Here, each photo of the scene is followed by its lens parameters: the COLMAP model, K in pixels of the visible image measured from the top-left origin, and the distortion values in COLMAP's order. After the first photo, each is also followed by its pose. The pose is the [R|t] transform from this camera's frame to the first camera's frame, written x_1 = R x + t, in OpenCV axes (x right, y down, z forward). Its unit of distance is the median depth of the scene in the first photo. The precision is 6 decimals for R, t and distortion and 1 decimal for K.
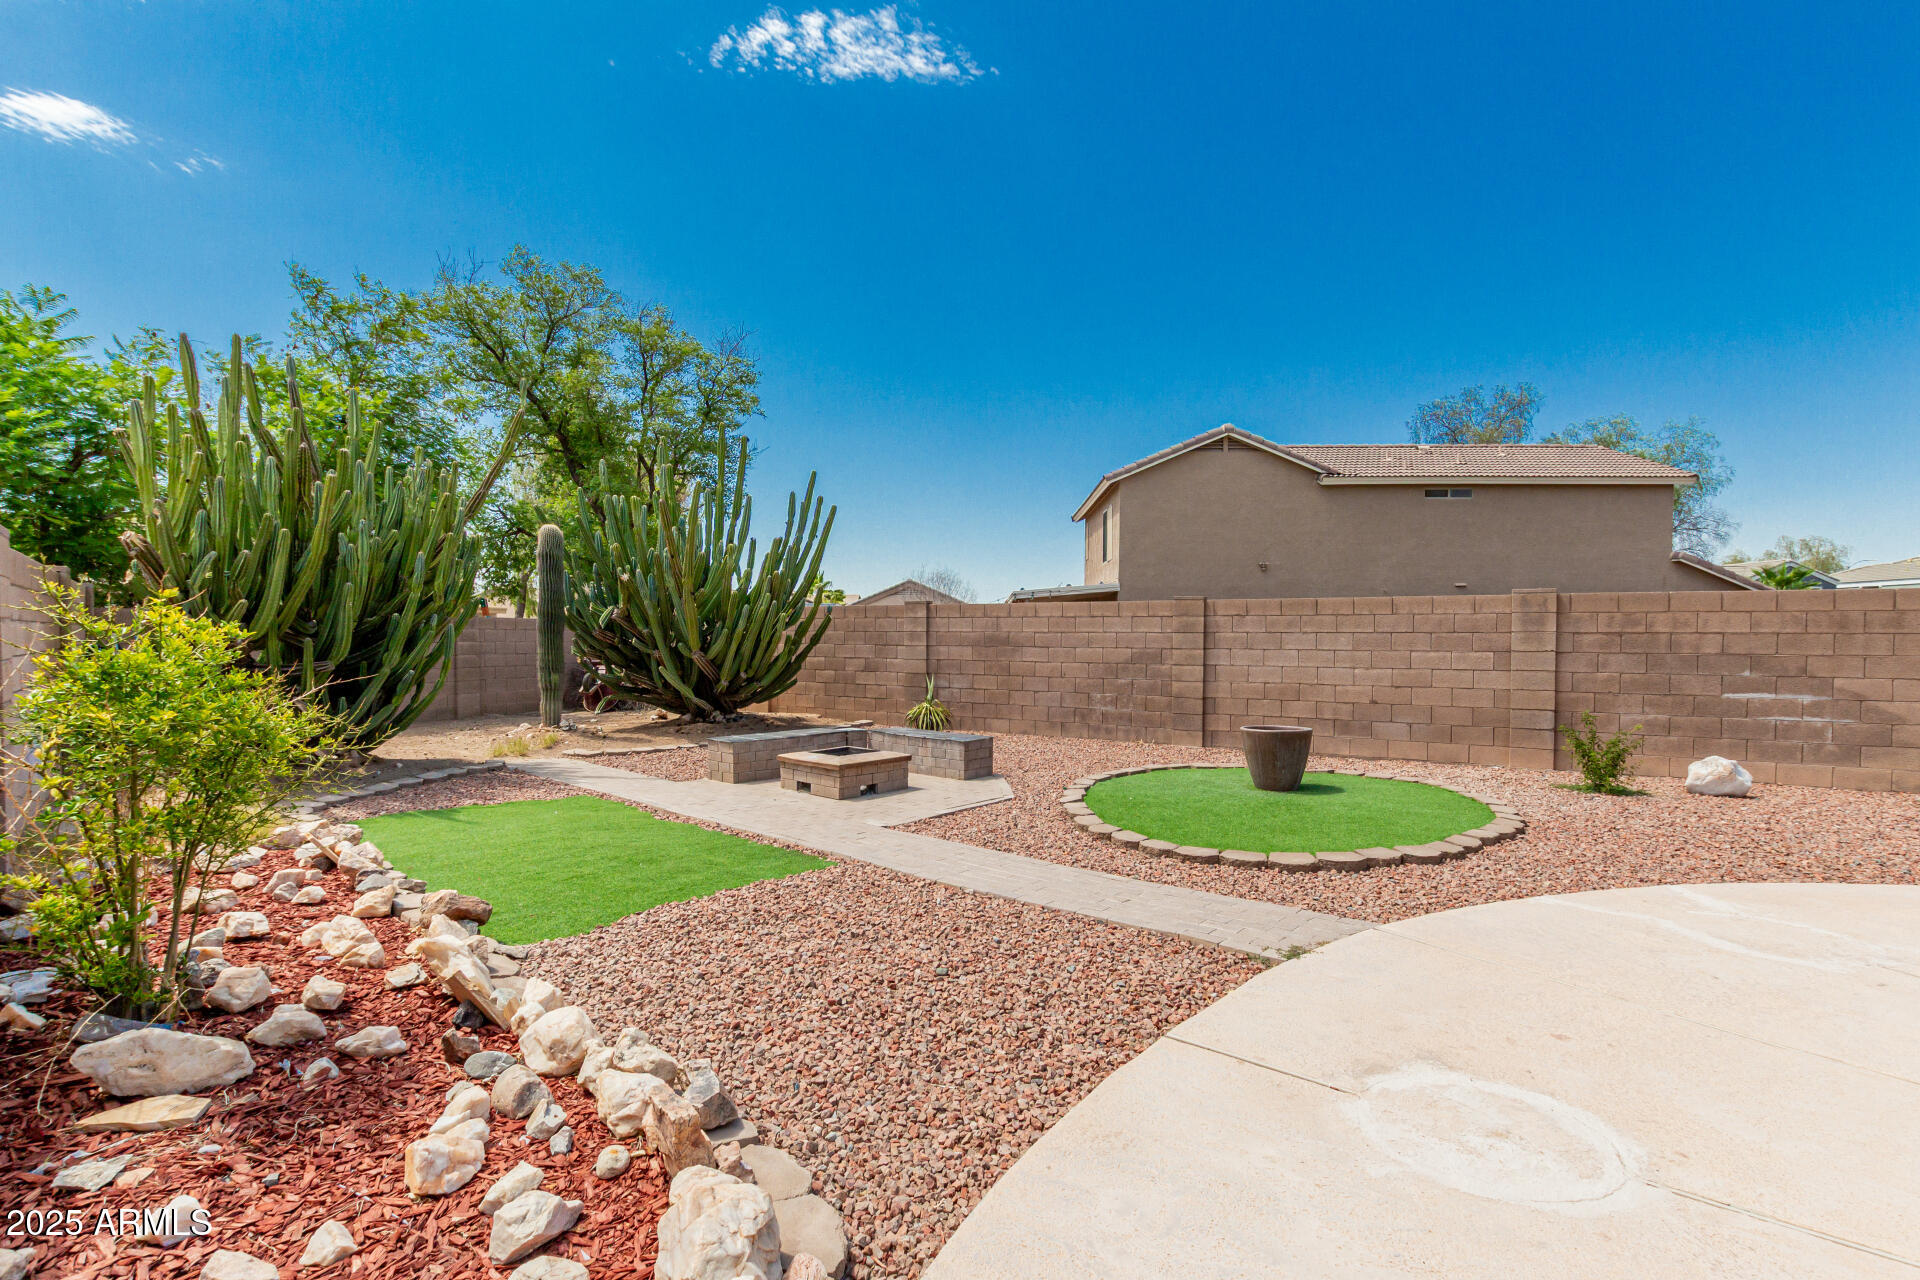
lens RADIAL K [[880.2, 0, 917.0], [0, 880.2, 629.5], [0, 0, 1]] dist [-0.001687, 0.000910]
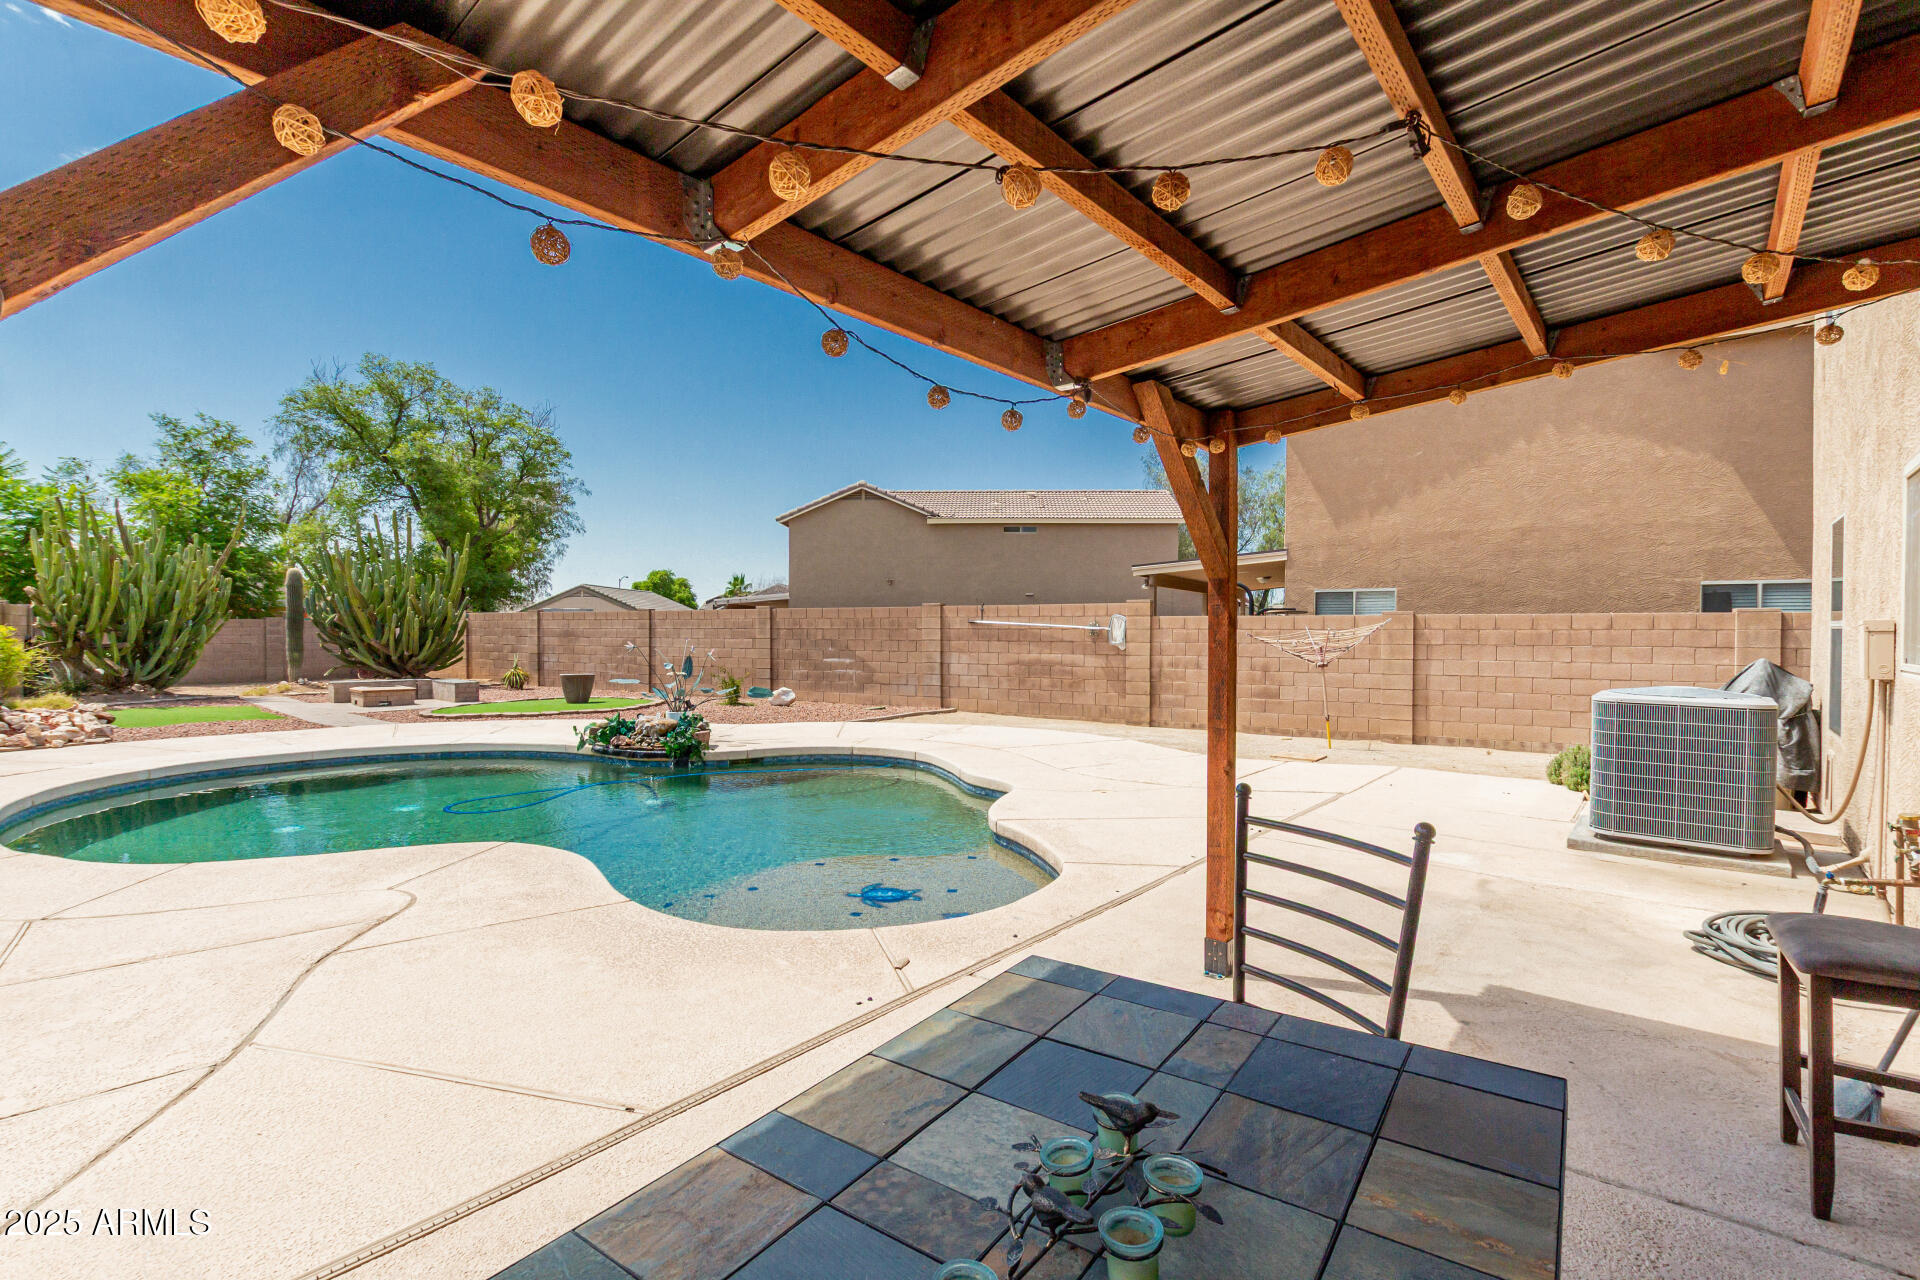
lens RADIAL K [[880.2, 0, 965.3], [0, 880.2, 646.1], [0, 0, 1]] dist [-0.001687, 0.000910]
pose [[0.999933, -0.001412, -0.011505, 0.770706], [0.001682, 0.999723, 0.023474, -0.001429], [0.011469, -0.023492, 0.999658, -0.604590]]
